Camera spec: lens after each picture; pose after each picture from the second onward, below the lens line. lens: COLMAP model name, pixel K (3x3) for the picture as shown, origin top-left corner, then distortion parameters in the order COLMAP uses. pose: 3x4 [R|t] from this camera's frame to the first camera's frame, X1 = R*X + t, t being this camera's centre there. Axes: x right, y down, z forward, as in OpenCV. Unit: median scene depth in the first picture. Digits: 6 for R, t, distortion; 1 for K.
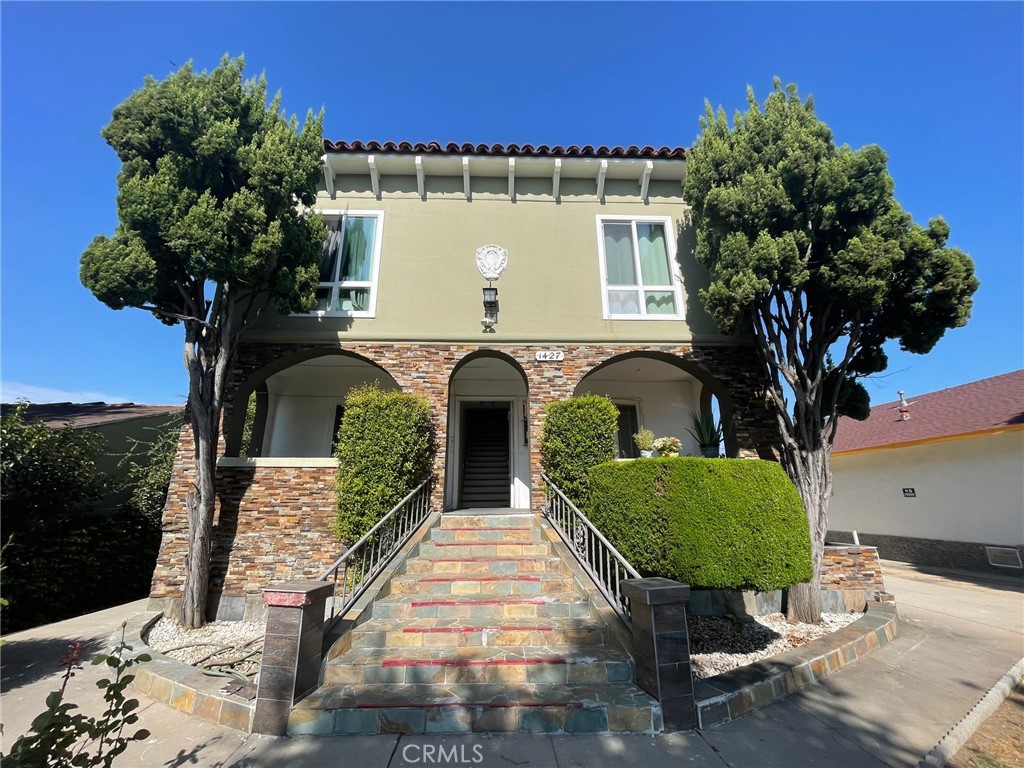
lens RADIAL K [[410.9, 0, 506.7], [0, 410.9, 383.6], [0, 0, 1]] dist [-0.001243, 0.000515]
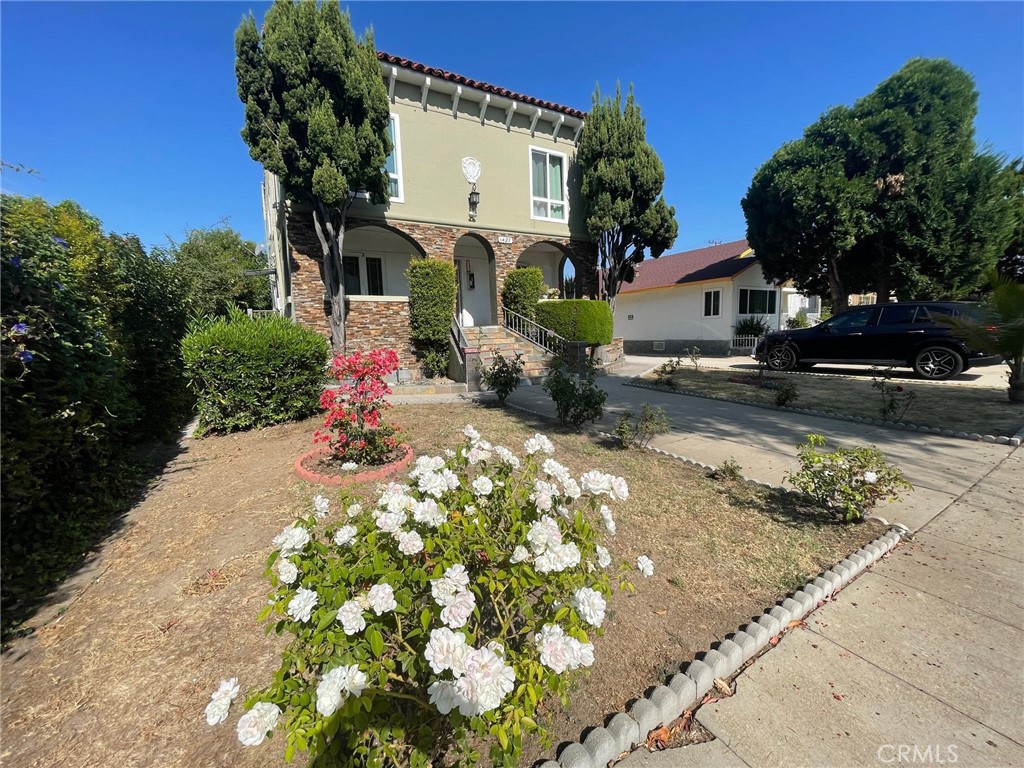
lens RADIAL K [[410.9, 0, 507.5], [0, 410.9, 380.5], [0, 0, 1]] dist [-0.001243, 0.000515]
pose [[0.878986, -0.080564, 0.469993, -0.812700], [-0.103881, 0.929601, 0.353626, -0.139064], [-0.465395, -0.359655, 0.808737, -0.692032]]
